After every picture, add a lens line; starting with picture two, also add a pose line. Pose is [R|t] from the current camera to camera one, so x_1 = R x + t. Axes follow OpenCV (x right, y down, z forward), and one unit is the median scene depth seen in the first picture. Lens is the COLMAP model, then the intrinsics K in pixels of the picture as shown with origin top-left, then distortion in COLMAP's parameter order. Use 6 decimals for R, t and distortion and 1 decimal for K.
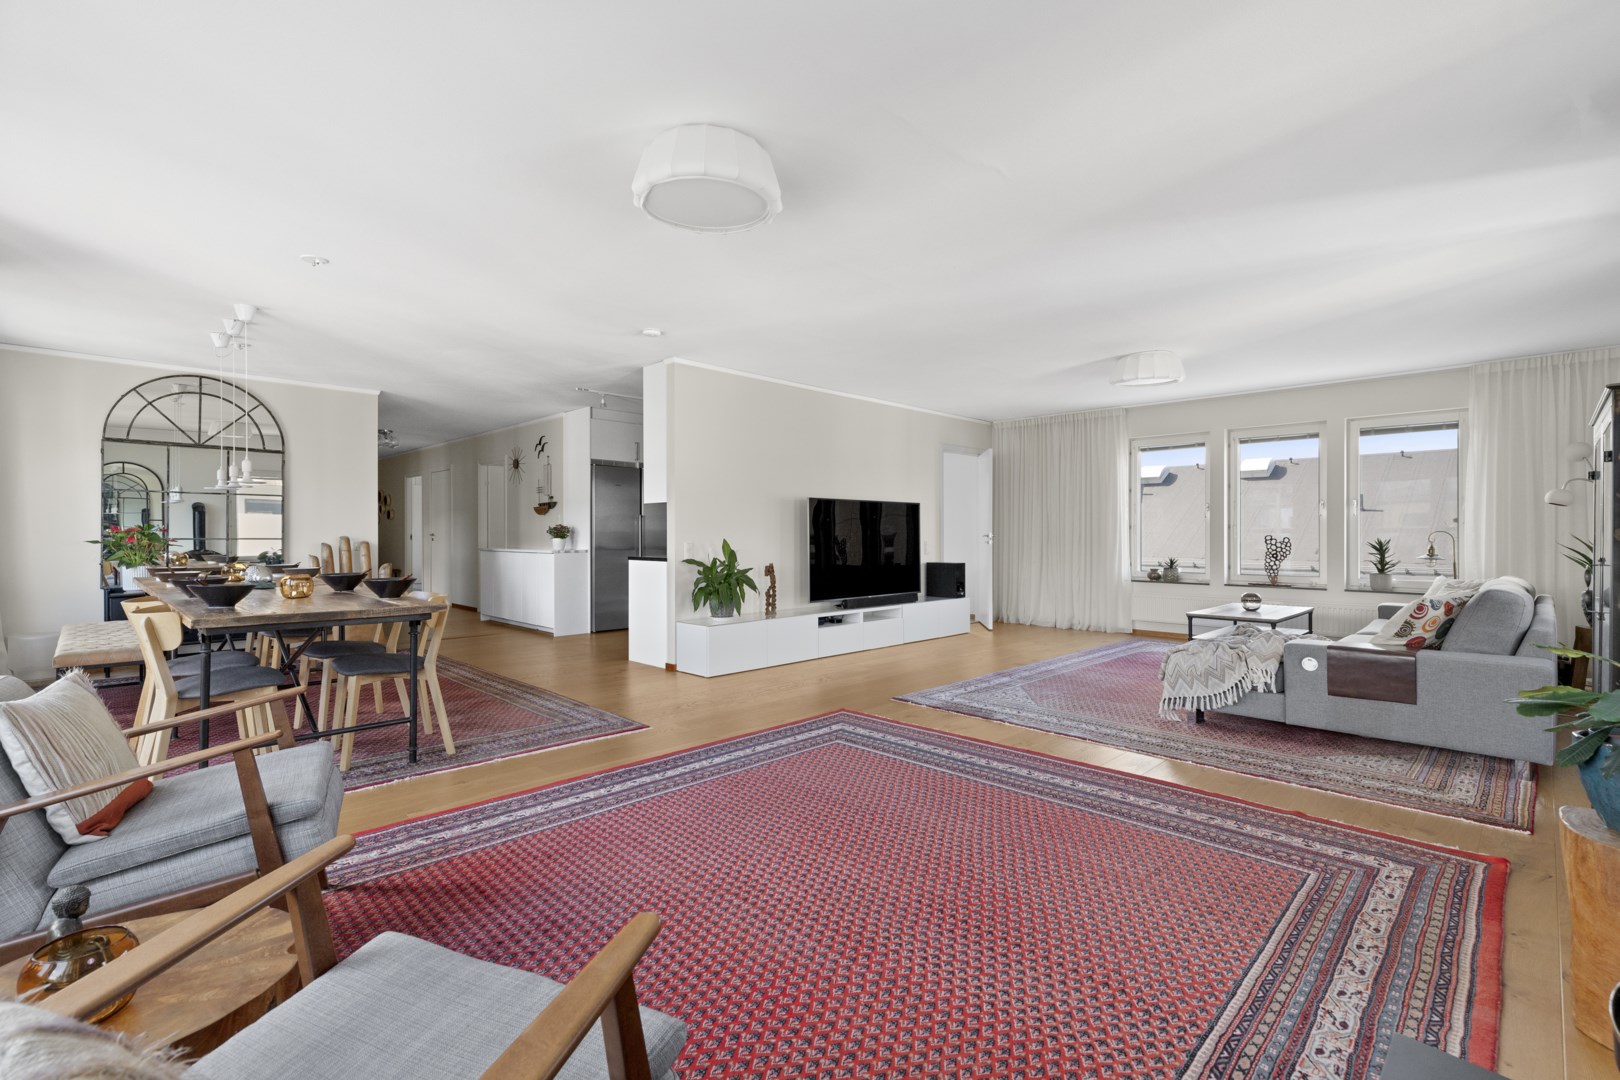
lens RADIAL K [[705.8, 0, 810.0], [0, 705.8, 540.0], [0, 0, 1]] dist [0.000306, 0.000046]
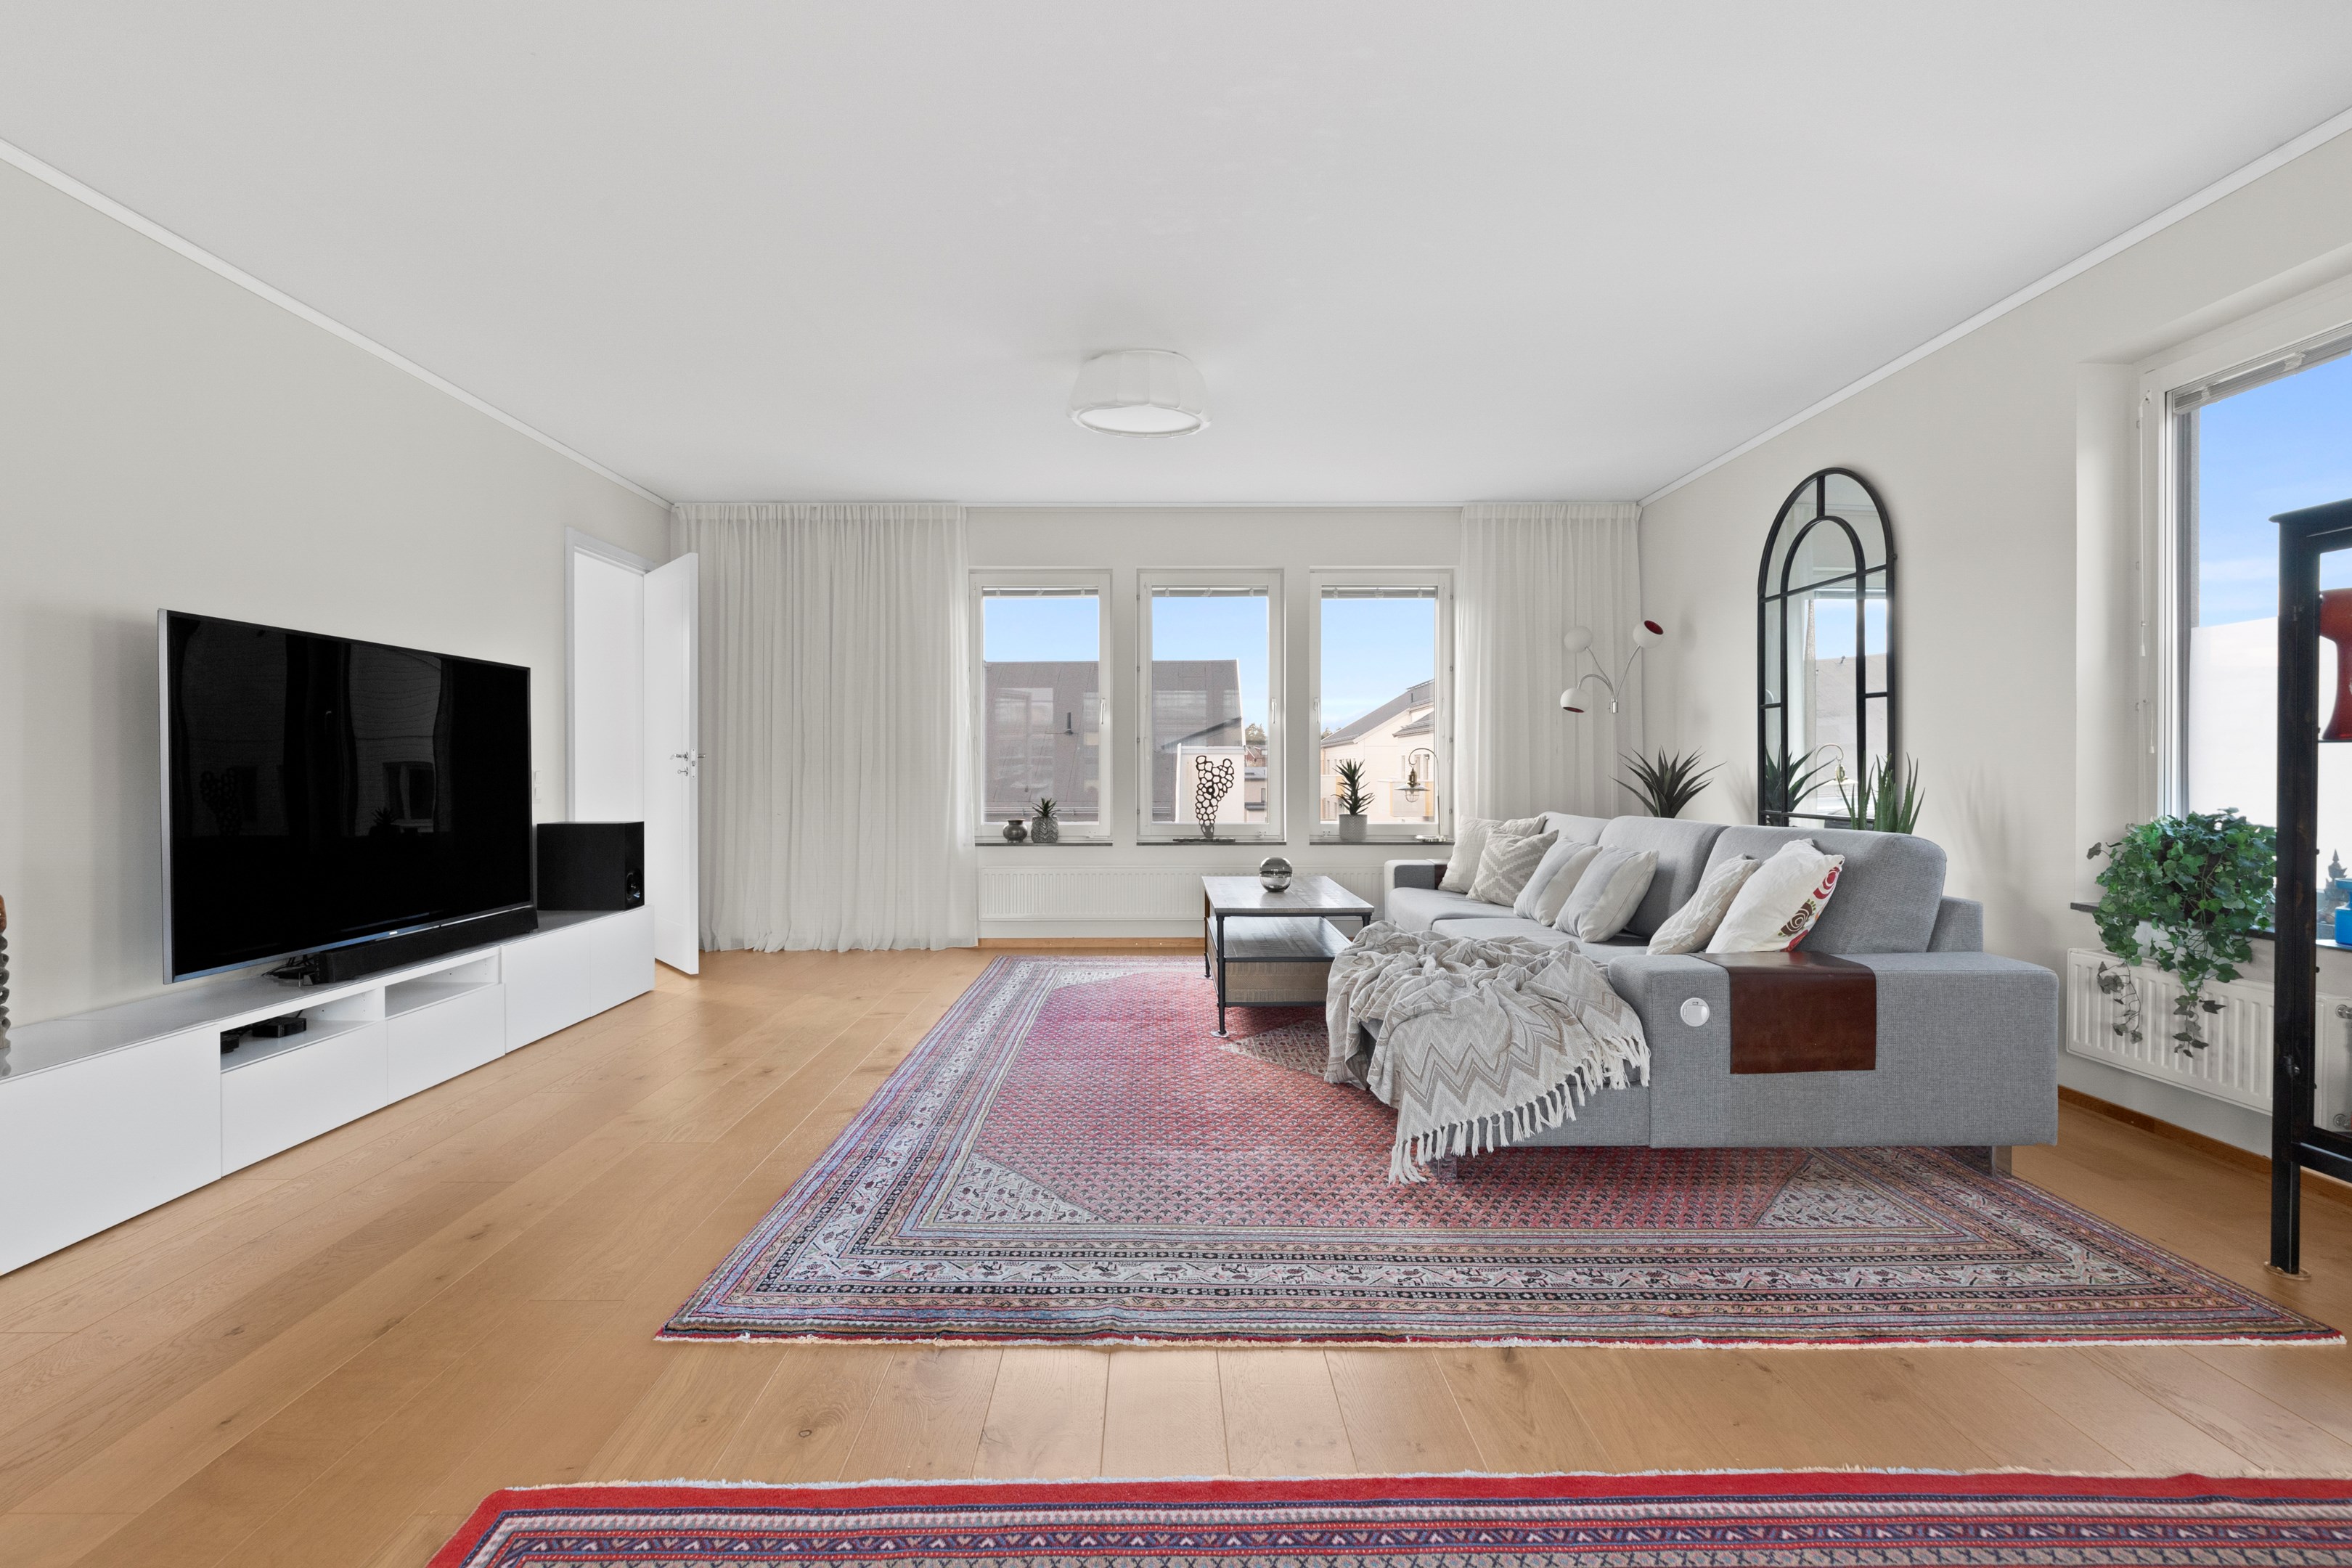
lens RADIAL K [[1117.6, 0, 1144.7], [0, 1117.6, 775.9], [0, 0, 1]] dist [-0.007856, 0.000586]
pose [[0.712610, -0.006992, 0.701526, -0.035486], [0.008567, 0.999963, 0.001264, 0.009432], [-0.701508, 0.005110, 0.712643, 0.411815]]
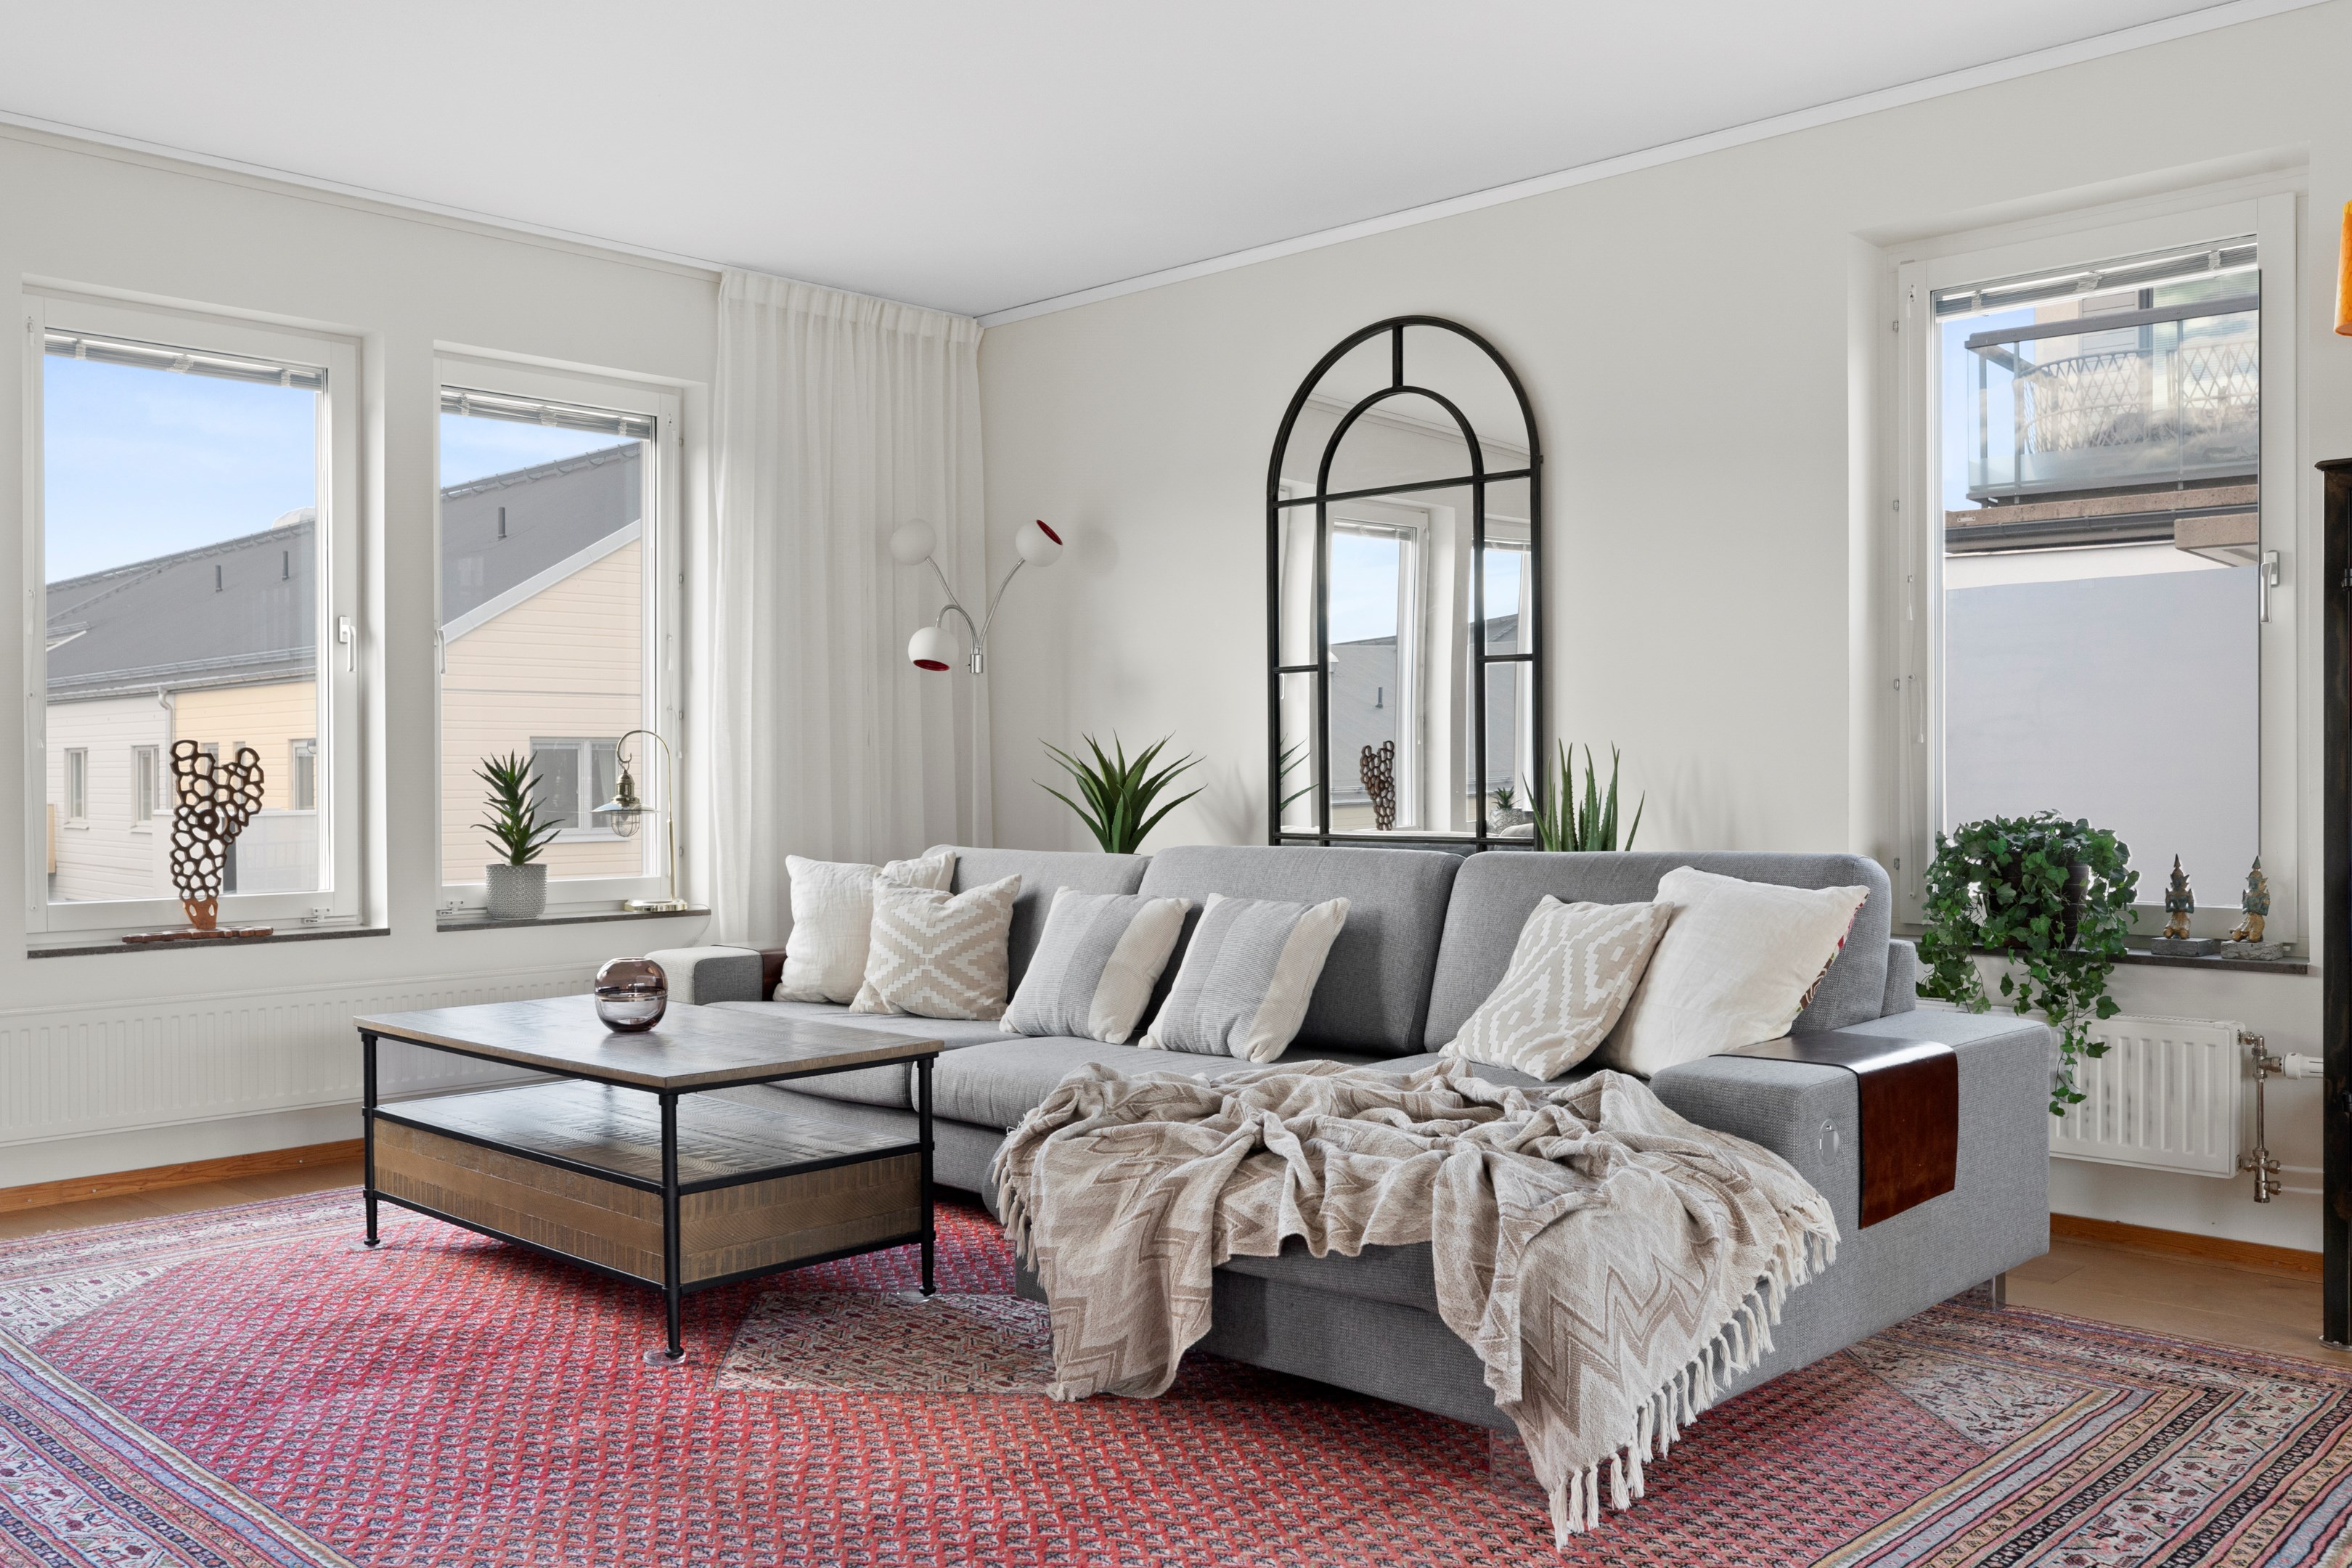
lens RADIAL K [[1963.5, 0, 1176.0], [0, 1963.5, 784.0], [0, 0, 1]] dist [0.000818, 0.000371]
pose [[-0.012669, -0.007589, 0.999891, -0.060433], [0.013605, 0.999877, 0.007761, 0.009319], [-0.999827, 0.013702, -0.012564, 0.721848]]
